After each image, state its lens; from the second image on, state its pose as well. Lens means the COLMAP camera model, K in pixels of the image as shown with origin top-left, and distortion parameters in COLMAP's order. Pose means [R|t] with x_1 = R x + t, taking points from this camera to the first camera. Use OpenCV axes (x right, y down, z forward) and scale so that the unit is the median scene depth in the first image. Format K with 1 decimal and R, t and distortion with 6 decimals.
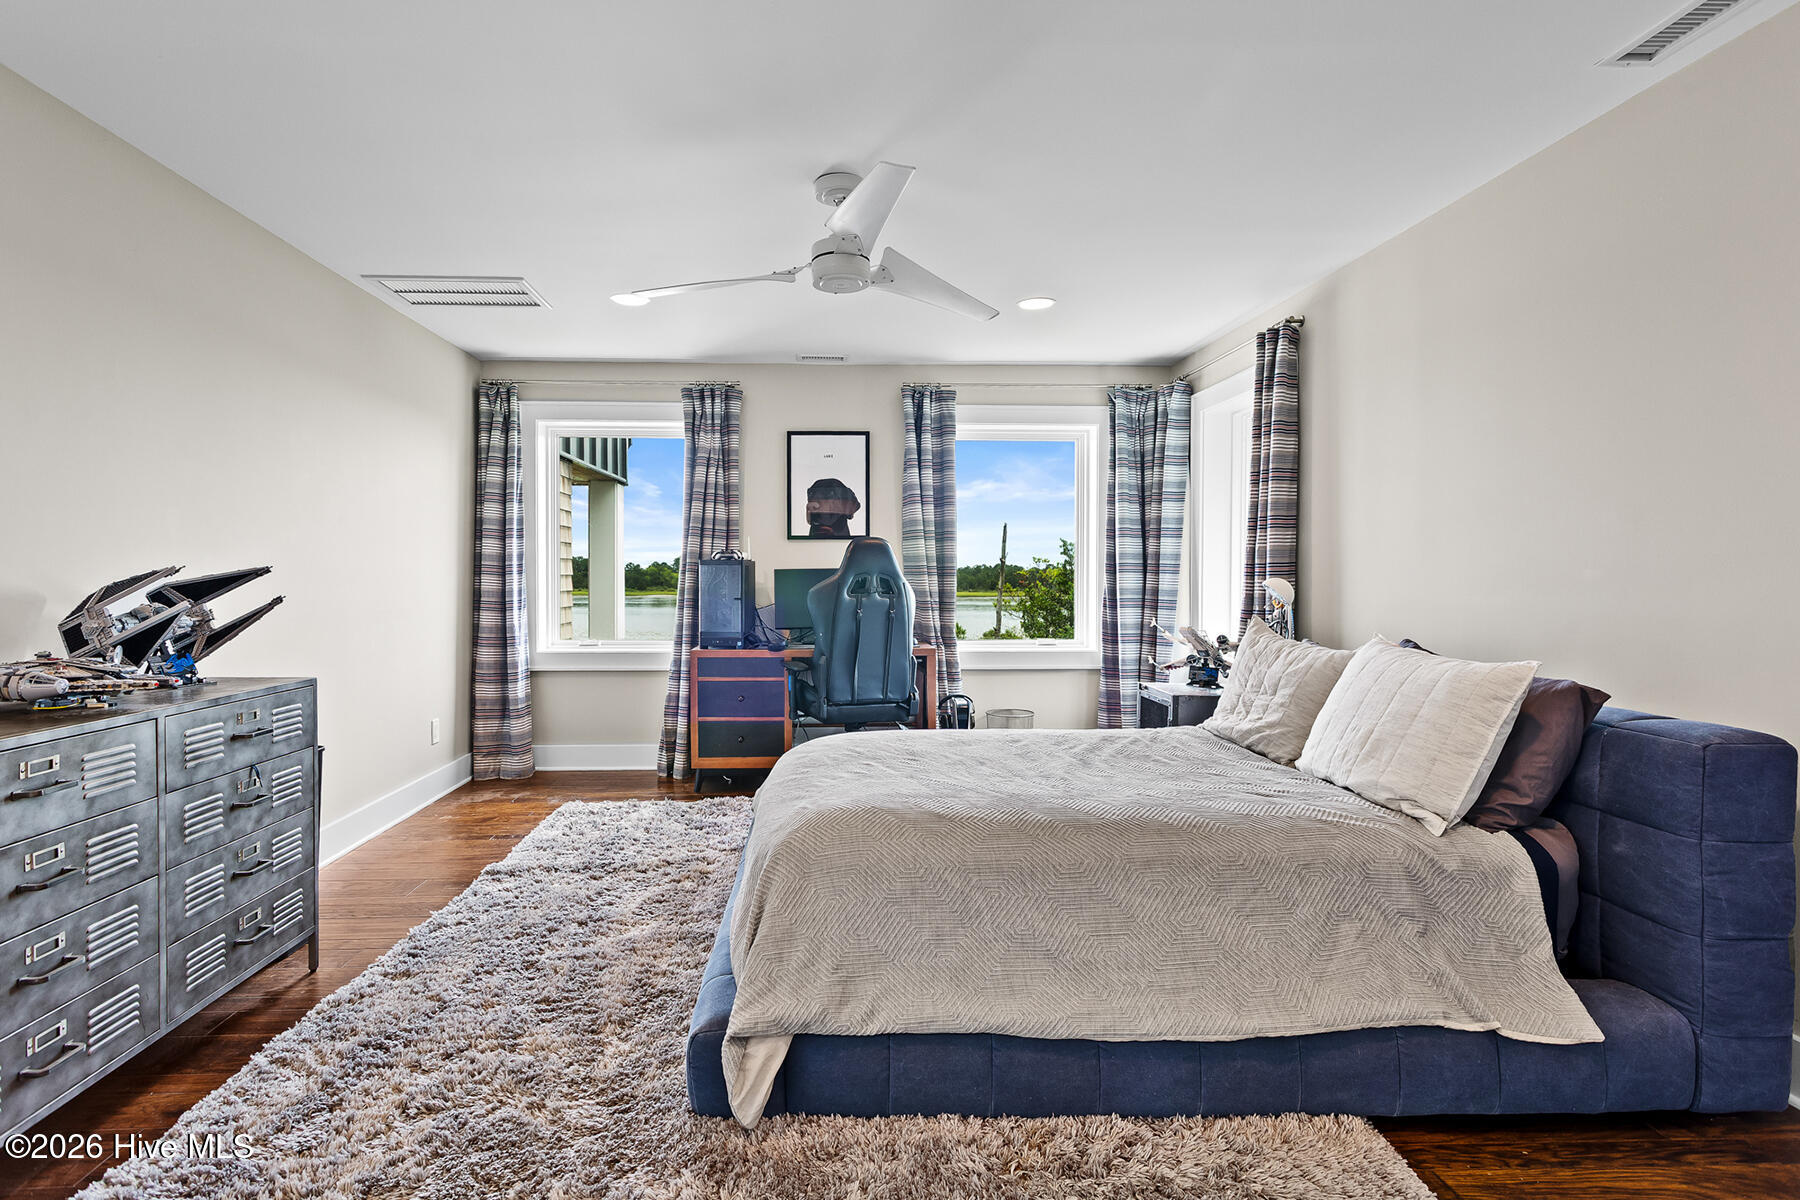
lens RADIAL K [[874.0, 0, 895.4], [0, 874.0, 570.2], [0, 0, 1]] dist [0.002671, -0.000008]
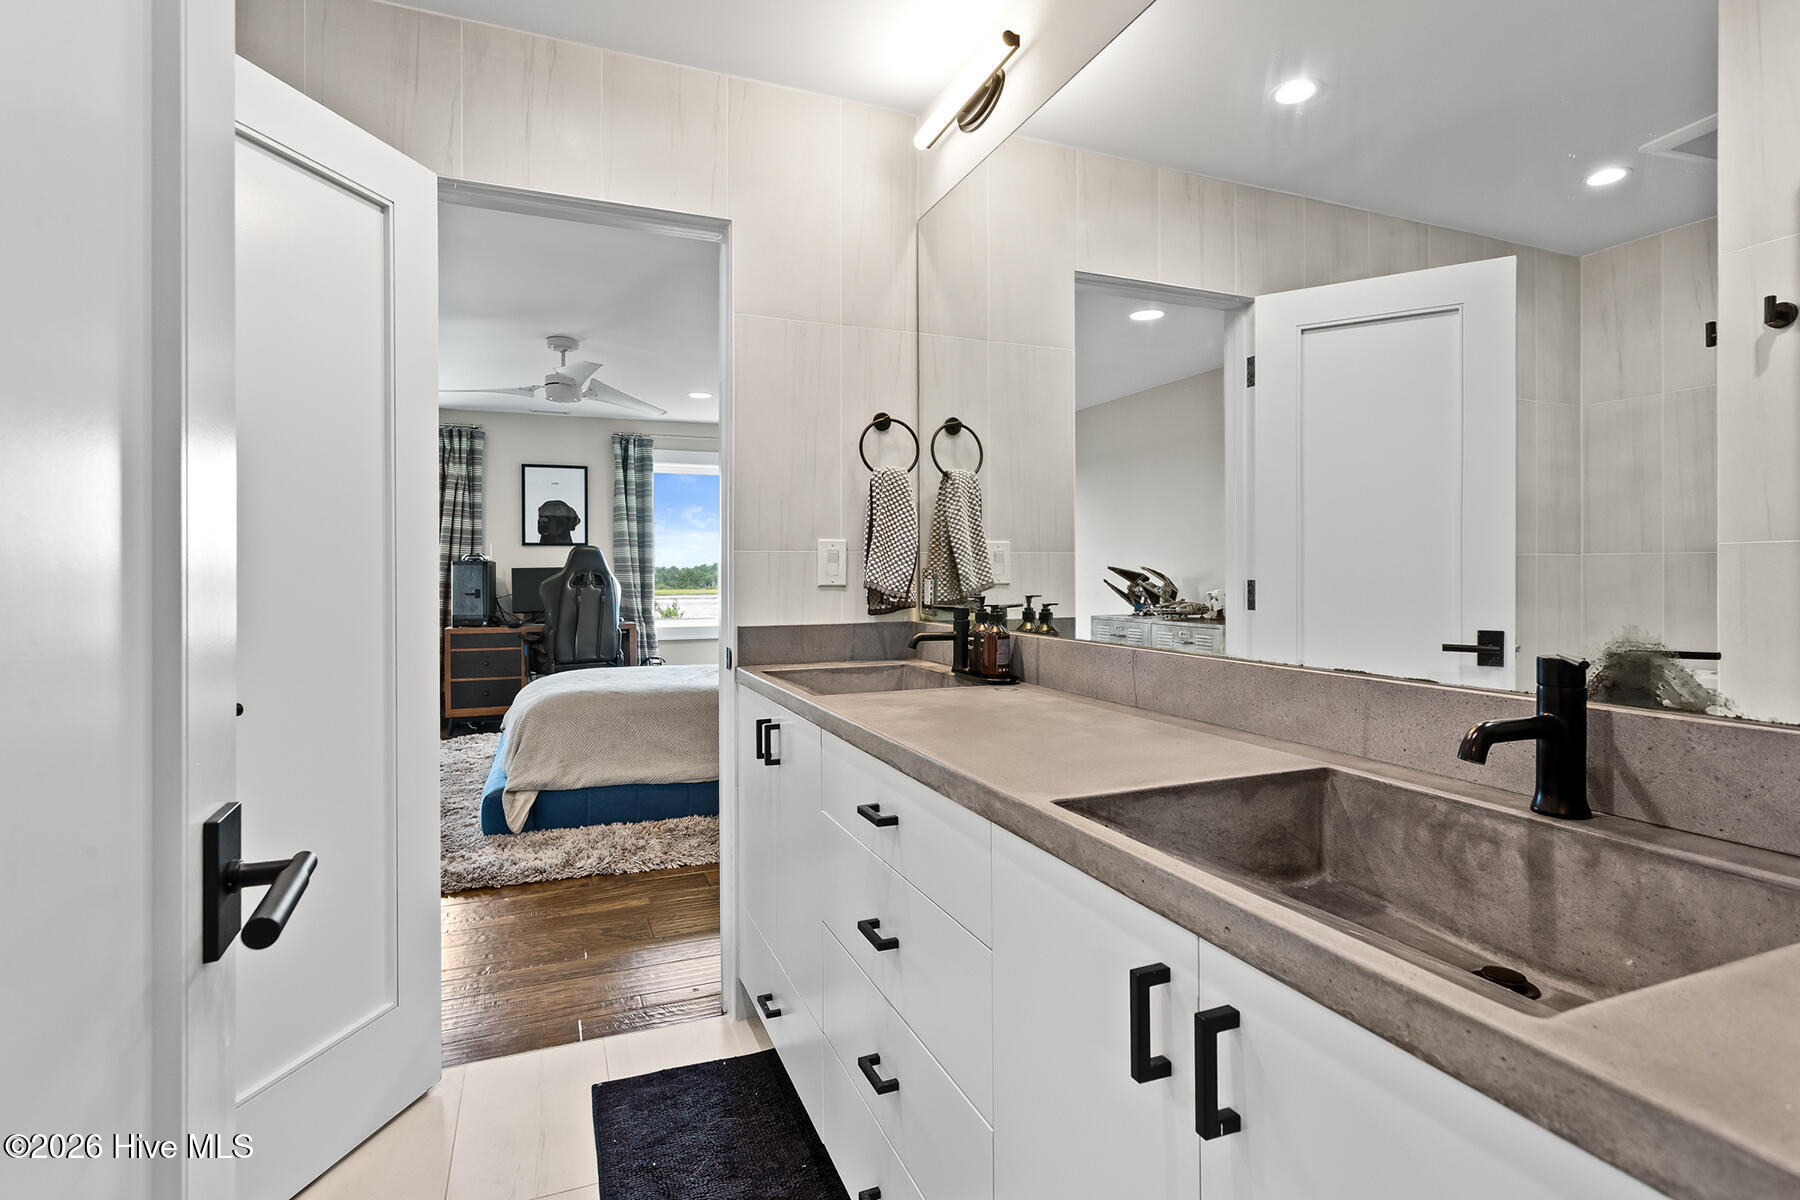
lens RADIAL K [[874.0, 0, 895.4], [0, 874.0, 570.2], [0, 0, 1]] dist [0.002671, -0.000008]
pose [[0.956675, -0.002334, 0.291147, 0.032680], [0.001863, 0.999996, 0.001895, 0.000729], [-0.291151, -0.001271, 0.956676, -0.444455]]
